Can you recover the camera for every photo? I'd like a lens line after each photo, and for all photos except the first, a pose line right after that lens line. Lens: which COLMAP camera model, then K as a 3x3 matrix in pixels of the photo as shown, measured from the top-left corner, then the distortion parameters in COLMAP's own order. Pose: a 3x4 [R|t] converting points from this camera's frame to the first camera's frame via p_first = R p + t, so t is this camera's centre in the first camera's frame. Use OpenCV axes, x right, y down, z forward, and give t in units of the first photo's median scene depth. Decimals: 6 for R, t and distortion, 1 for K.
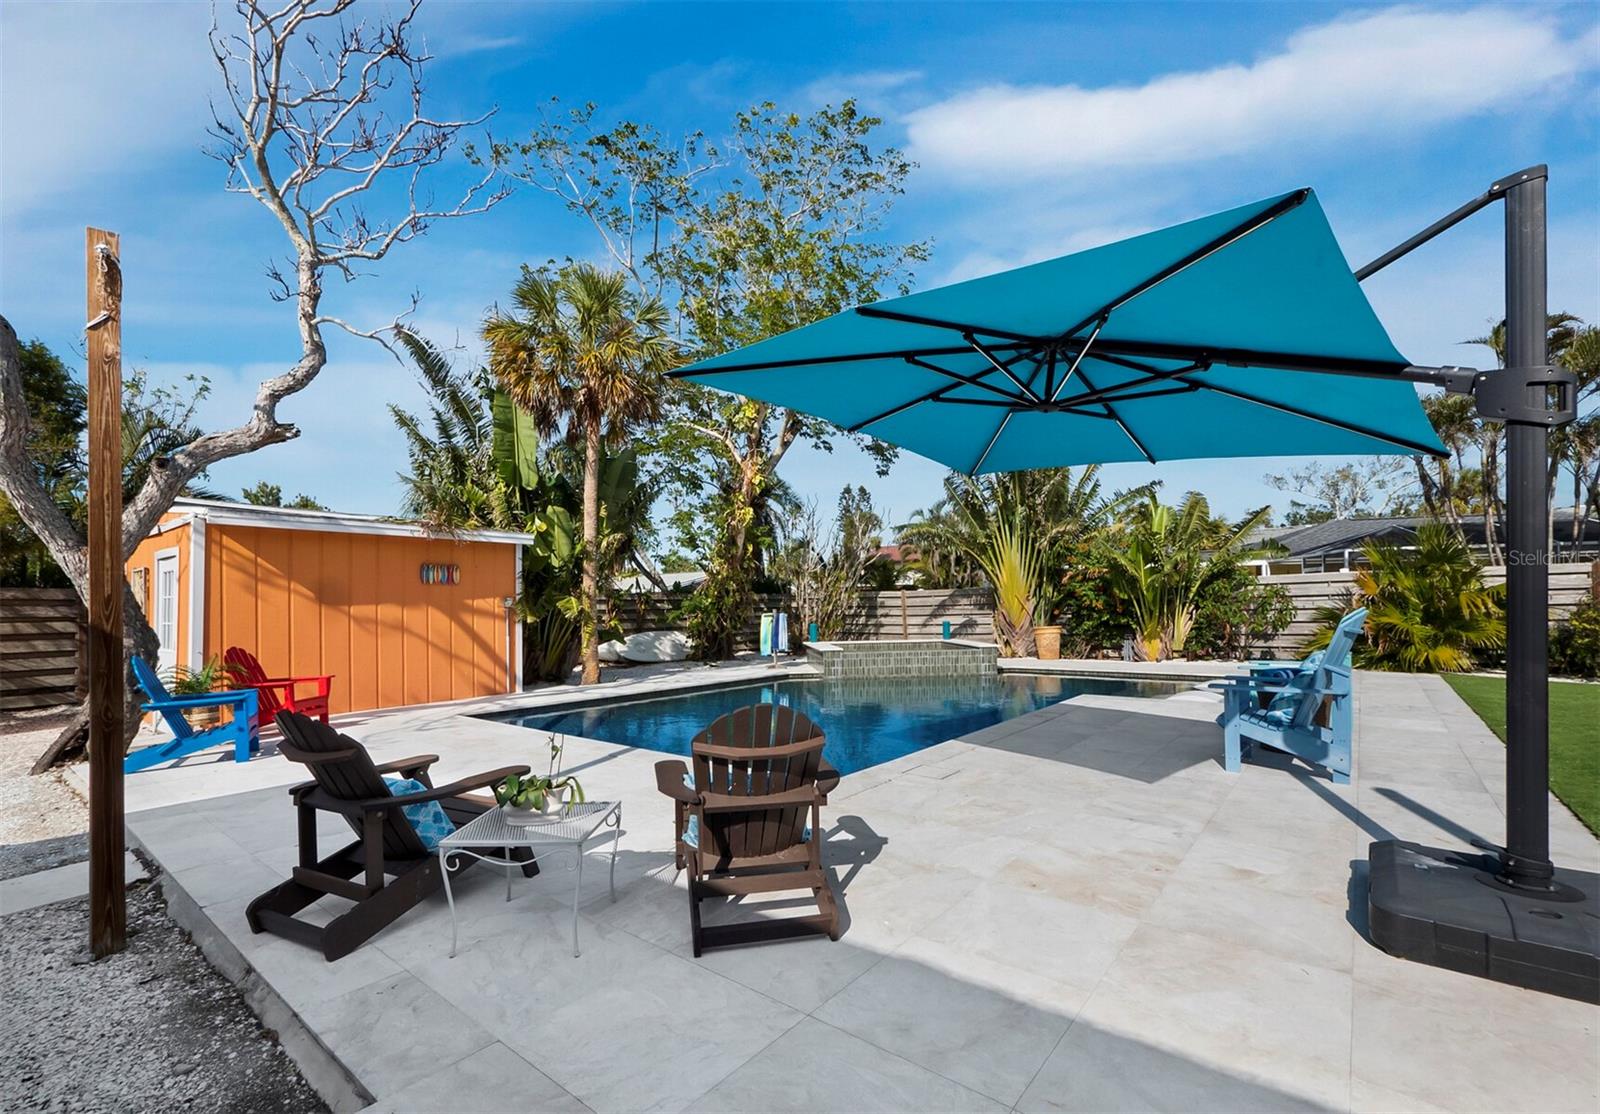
lens RADIAL K [[705.0, 0, 807.1], [0, 705.0, 609.3], [0, 0, 1]] dist [-0.001794, -0.000587]
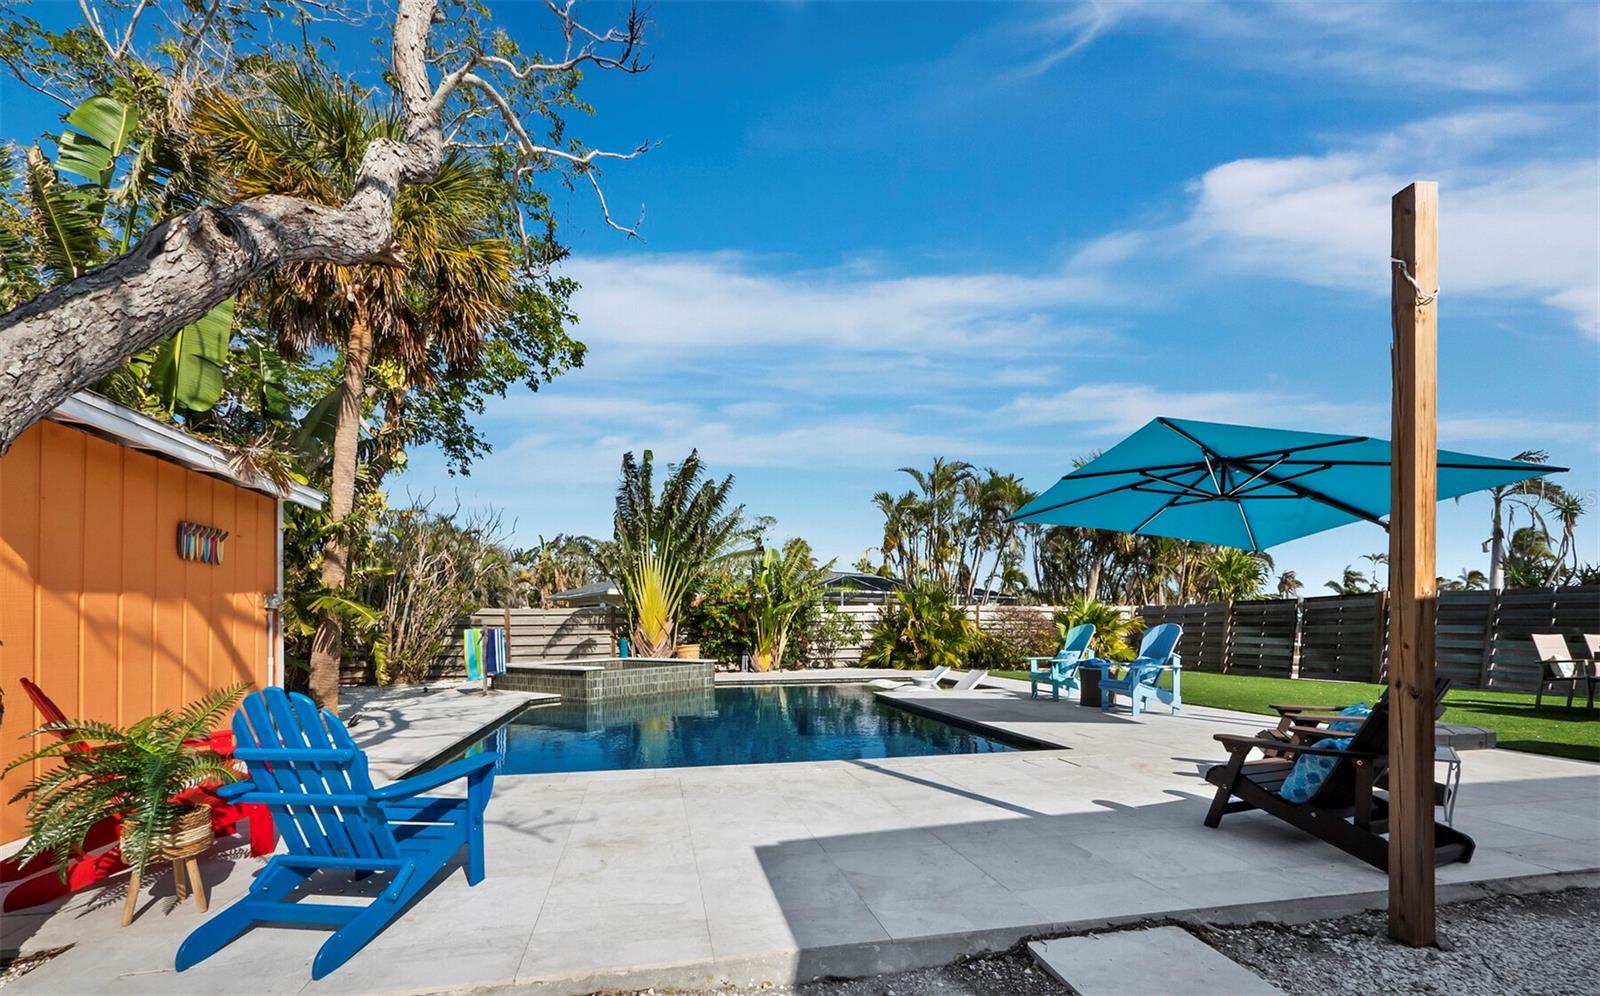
lens RADIAL K [[687.5, 0, 795.3], [0, 687.5, 630.9], [0, 0, 1]] dist [0.000477, 0.000158]
pose [[0.637643, 0.010777, 0.770256, -0.406175], [-0.003917, 0.999935, -0.010747, 0.013852], [-0.770322, 0.003836, 0.637644, 0.188247]]
